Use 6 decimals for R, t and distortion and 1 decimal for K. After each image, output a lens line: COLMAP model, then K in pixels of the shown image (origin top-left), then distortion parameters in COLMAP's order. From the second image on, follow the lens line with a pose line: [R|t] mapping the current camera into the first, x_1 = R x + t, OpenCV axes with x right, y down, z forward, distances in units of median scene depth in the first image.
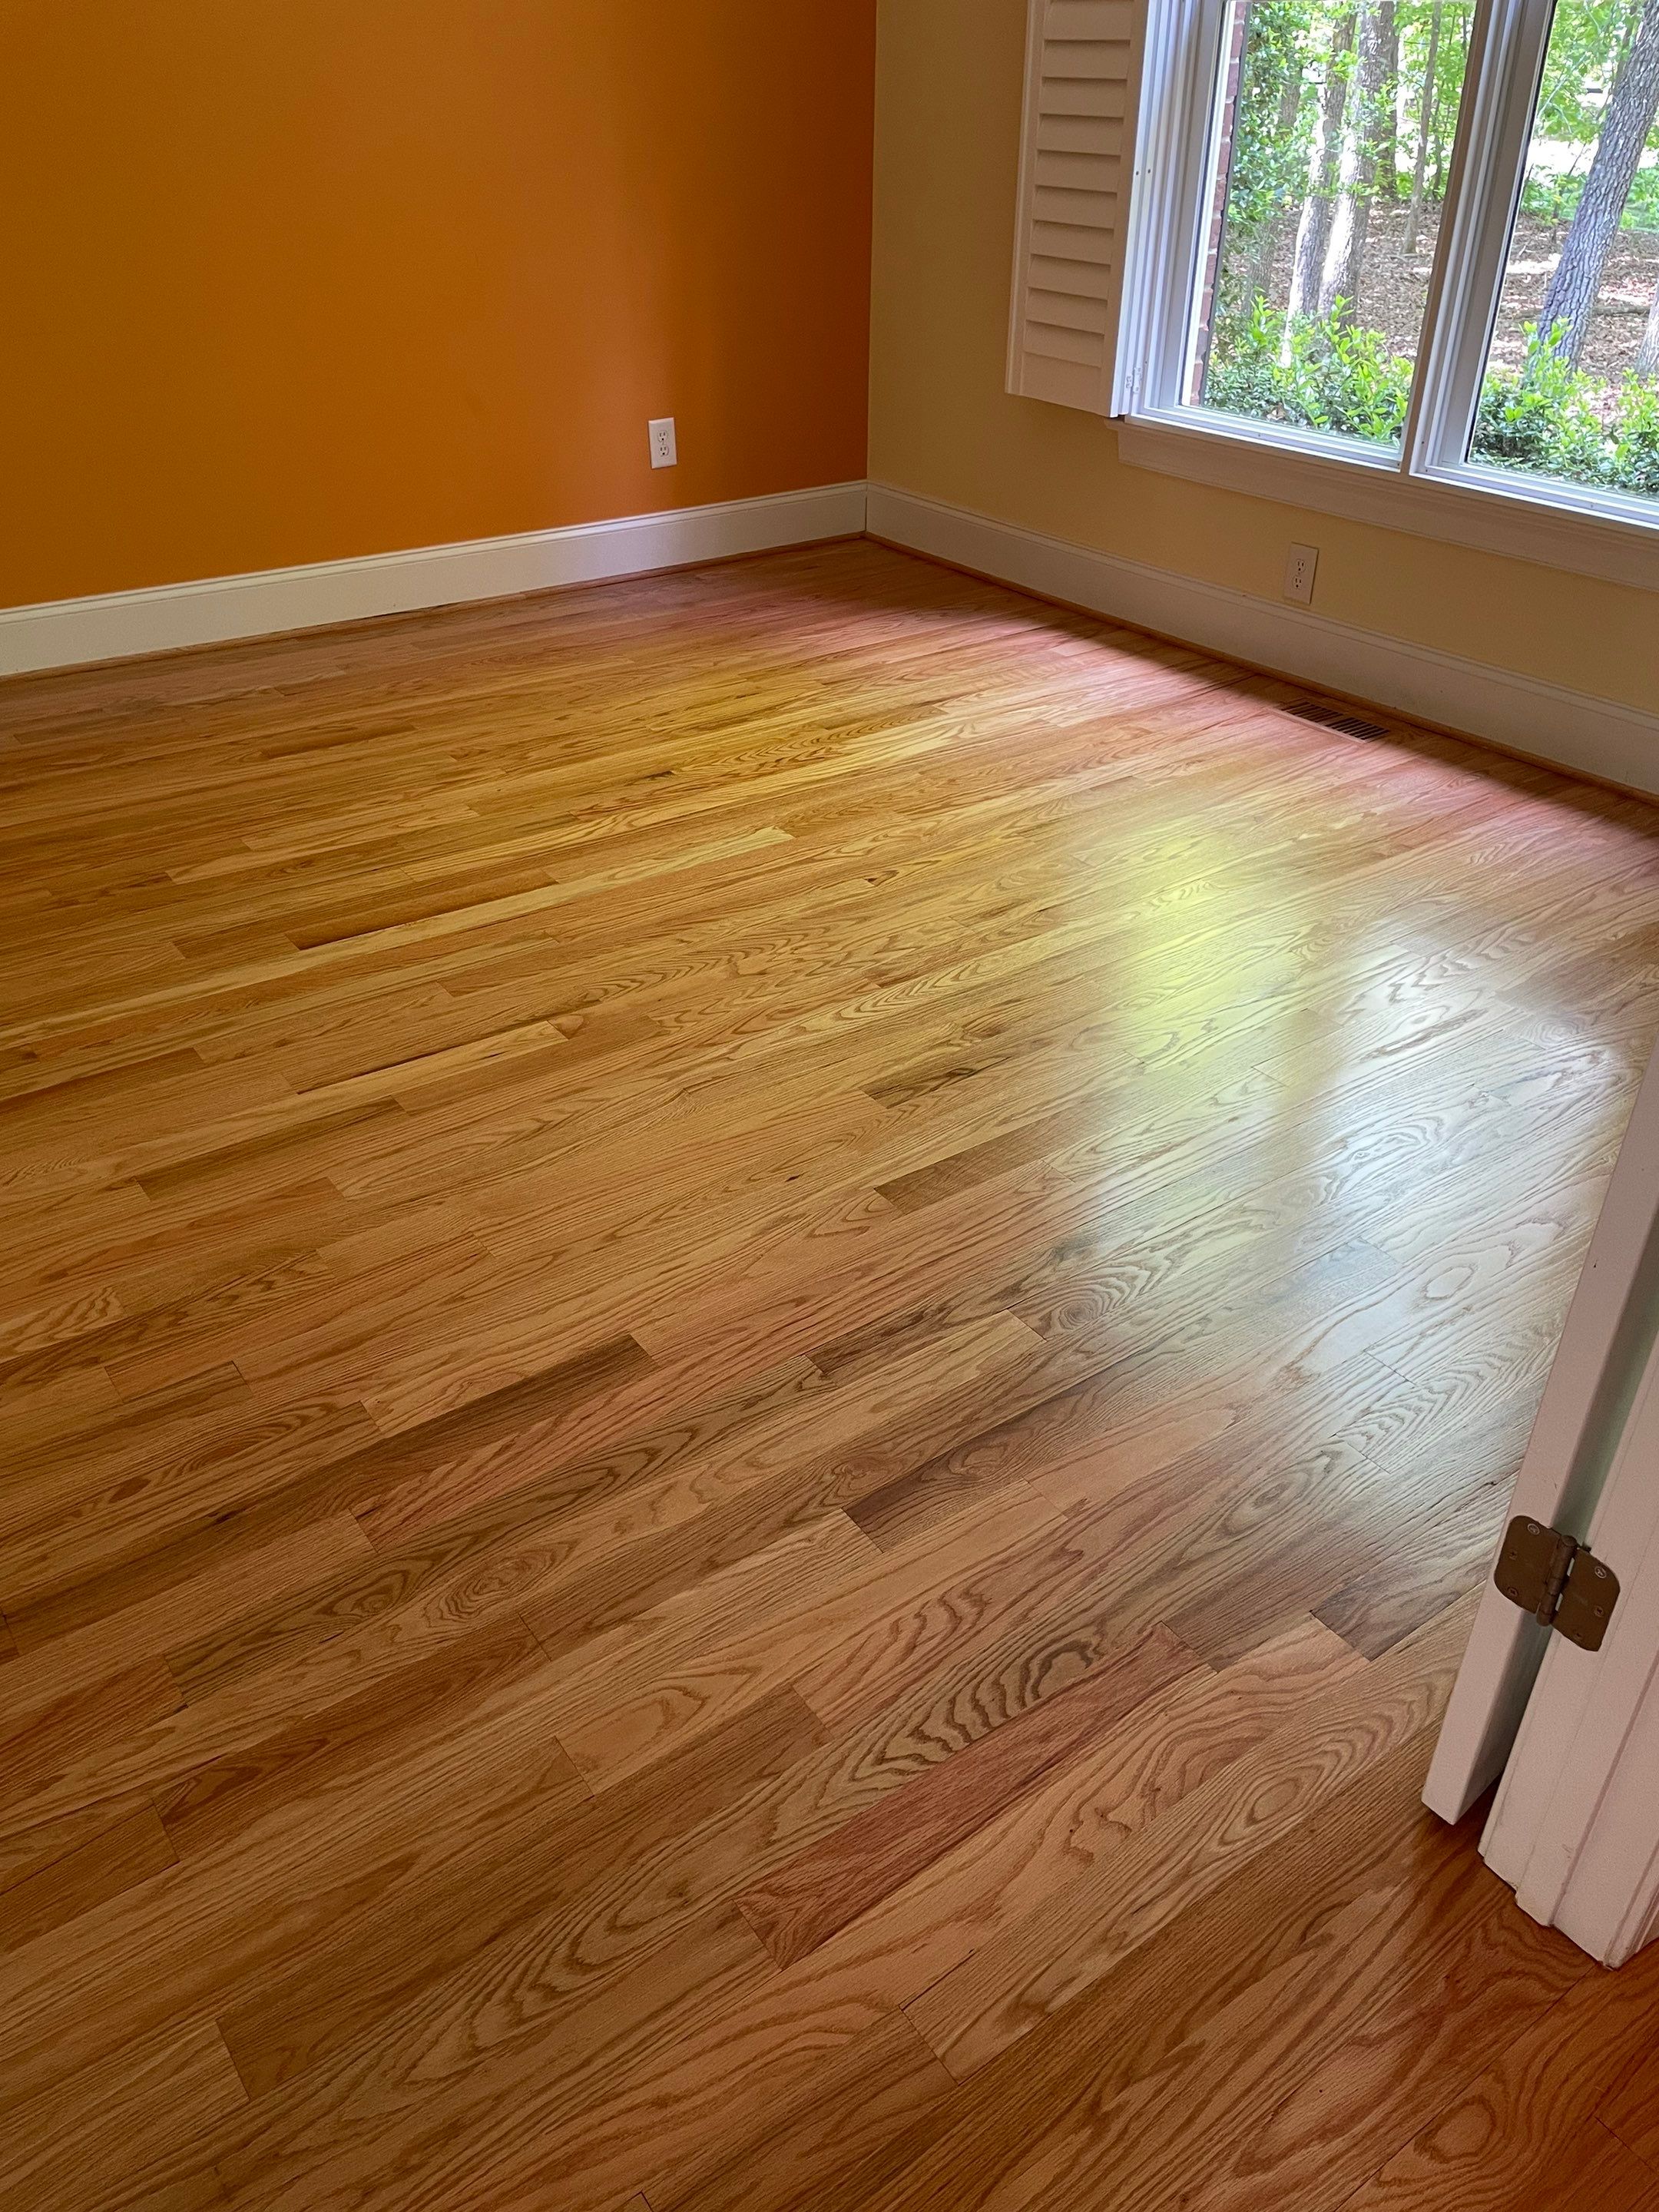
lens RADIAL K [[1693.1, 0, 829.5], [0, 1693.1, 1106.0], [0, 0, 1]] dist [0.034648, -0.008244]
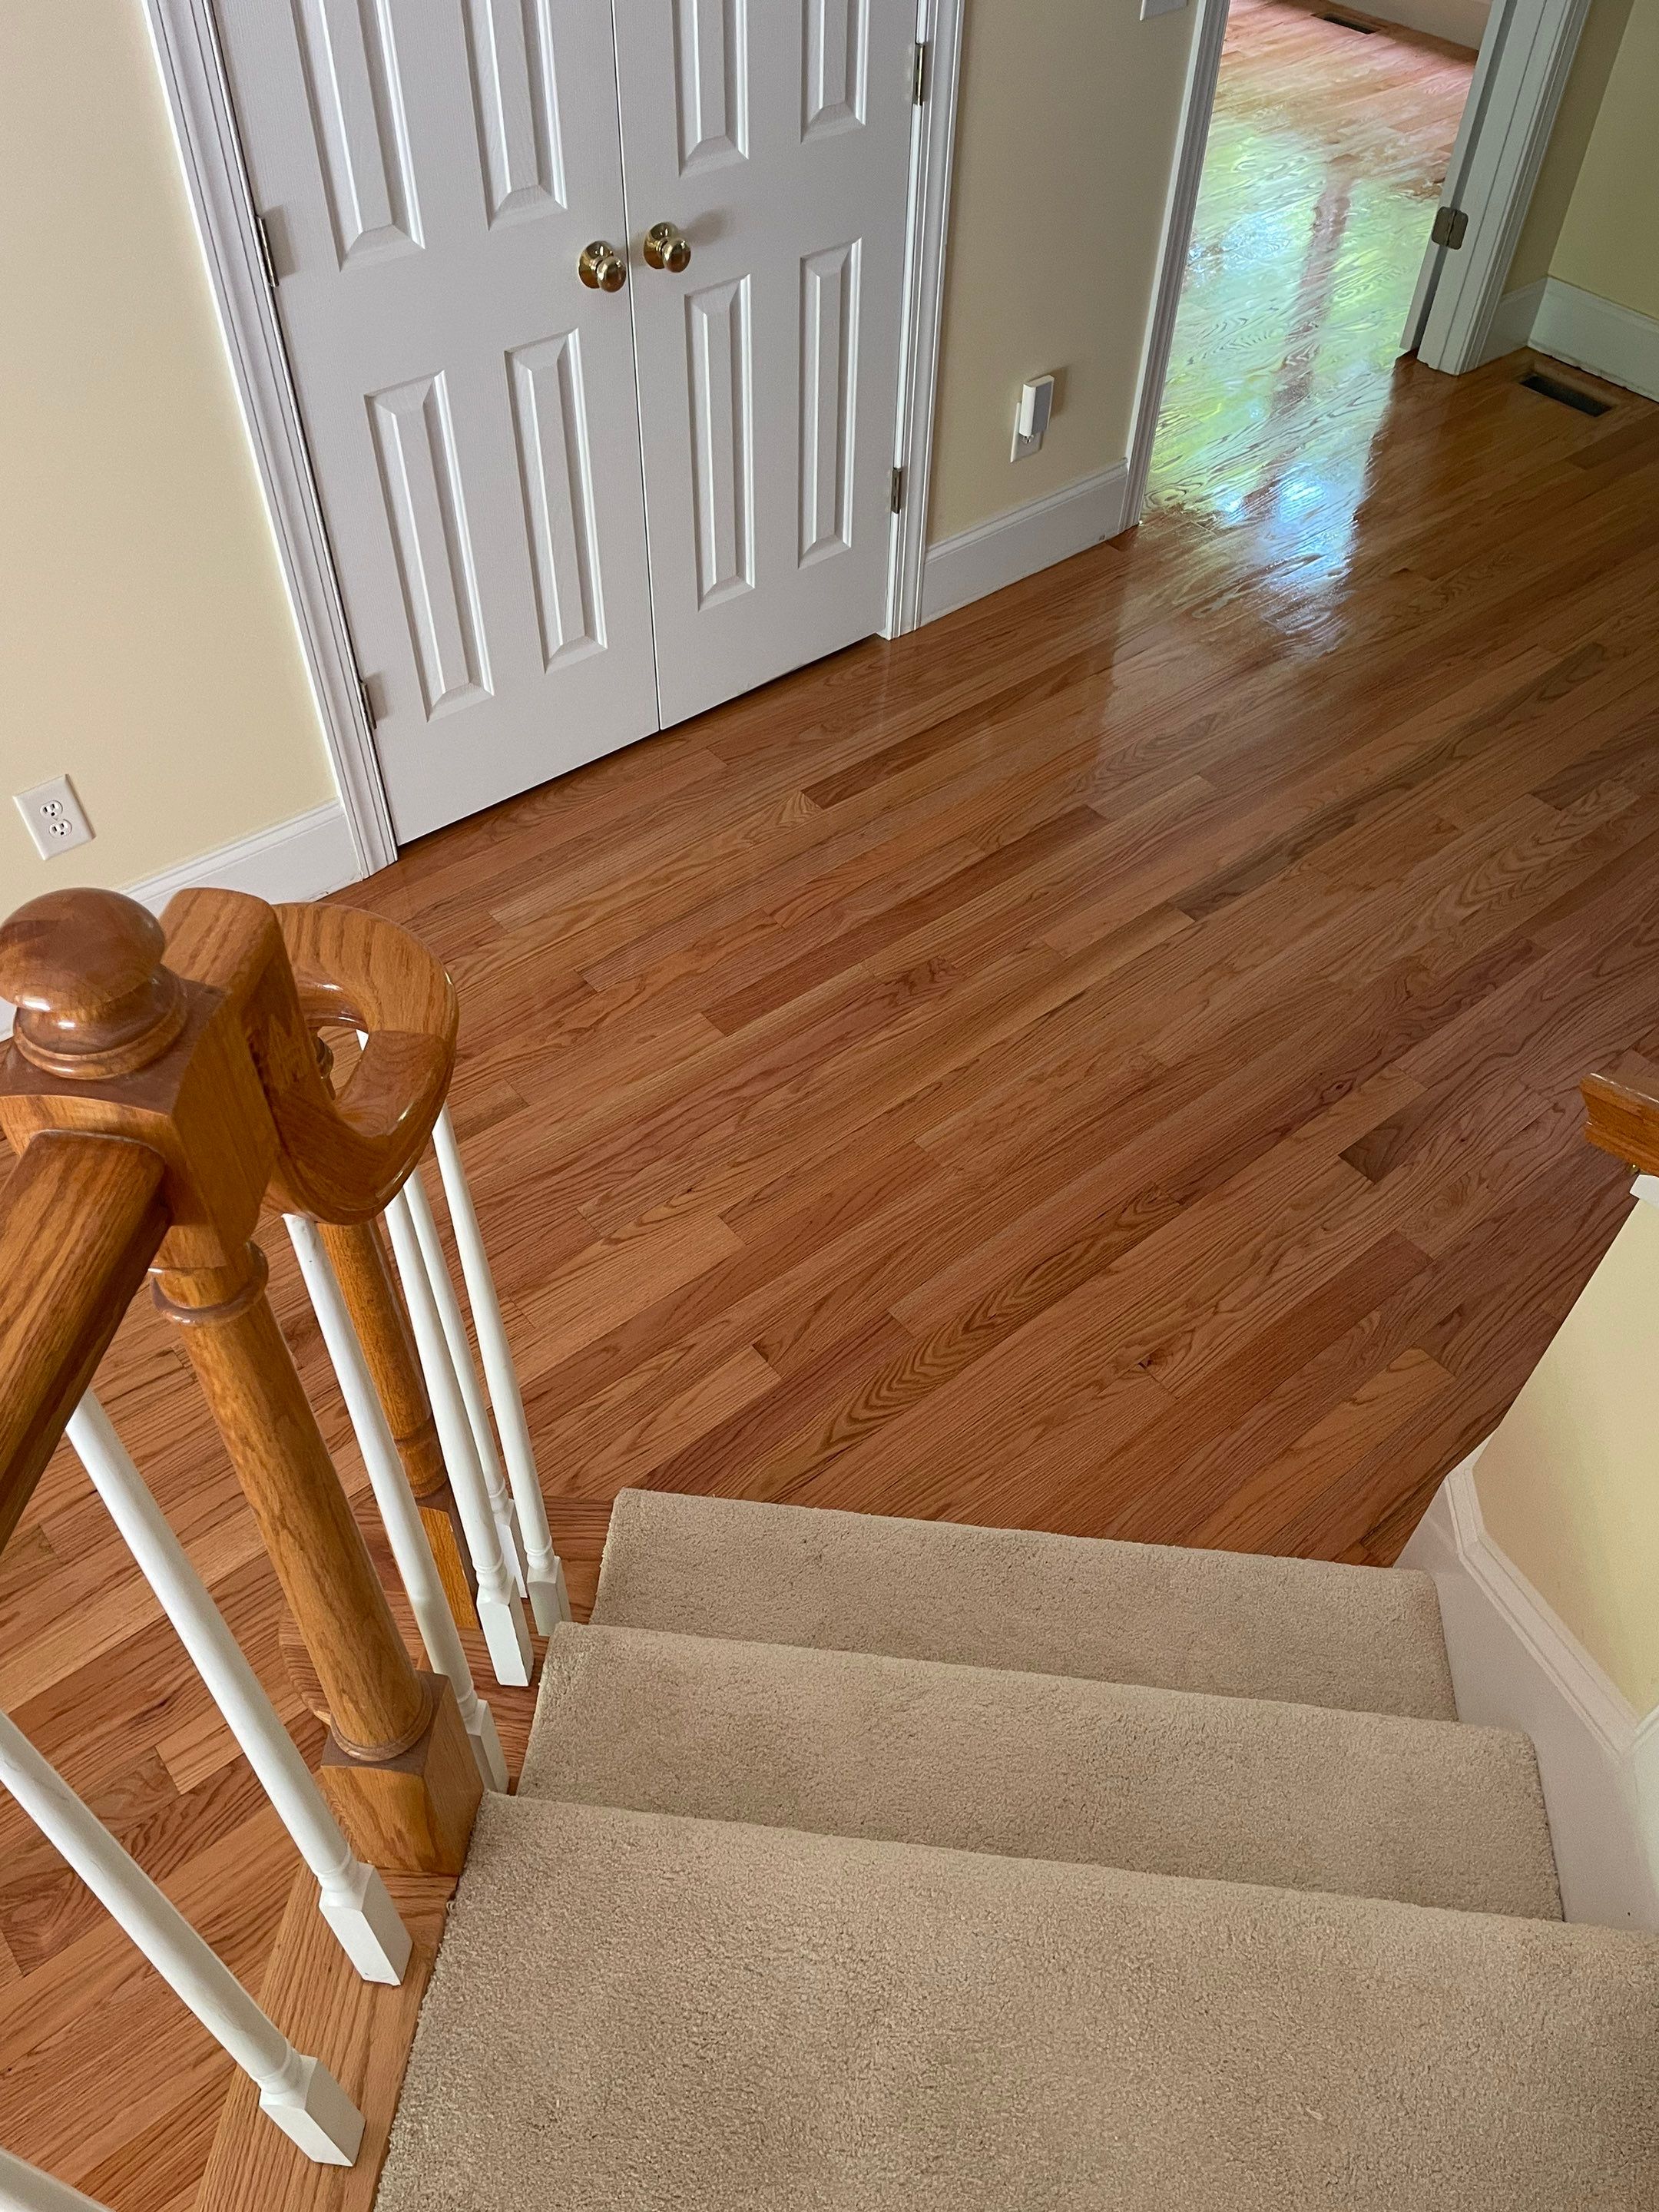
lens RADIAL K [[1693.1, 0, 829.5], [0, 1693.1, 1106.0], [0, 0, 1]] dist [0.034648, -0.008244]
pose [[0.997568, -0.037016, 0.059060, -0.407832], [0.019600, 0.962113, 0.271944, 0.381392], [-0.066889, -0.270125, 0.960499, -1.012857]]
